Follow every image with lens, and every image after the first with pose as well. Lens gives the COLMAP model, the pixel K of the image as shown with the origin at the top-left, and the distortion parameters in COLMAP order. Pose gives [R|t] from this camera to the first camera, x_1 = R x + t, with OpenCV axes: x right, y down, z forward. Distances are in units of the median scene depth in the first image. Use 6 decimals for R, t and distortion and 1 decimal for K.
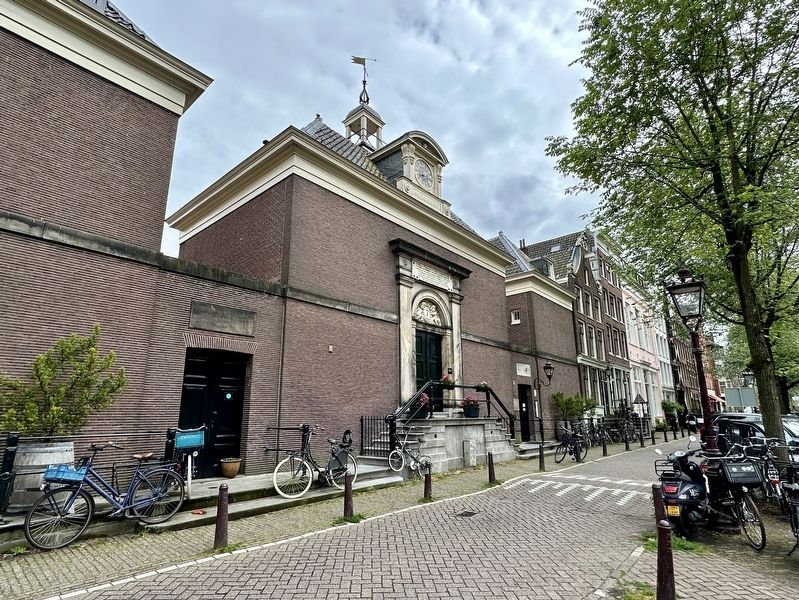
lens RADIAL K [[411.8, 0, 399.5], [0, 411.8, 300.0], [0, 0, 1]] dist [-0.000186, 0.000127]
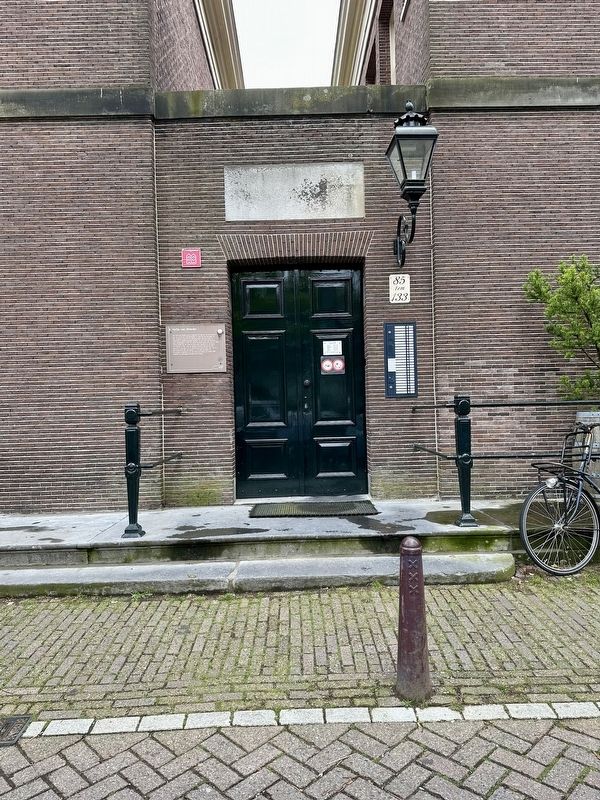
lens RADIAL K [[872.2, 0, 300.0], [0, 872.2, 400.0], [0, 0, 1]] dist [0.001227, -0.003629]
pose [[0.657068, -0.007288, -0.753796, 0.438073], [0.218660, 0.958805, 0.181332, 0.127570], [0.721422, -0.283972, 0.631593, 0.444148]]
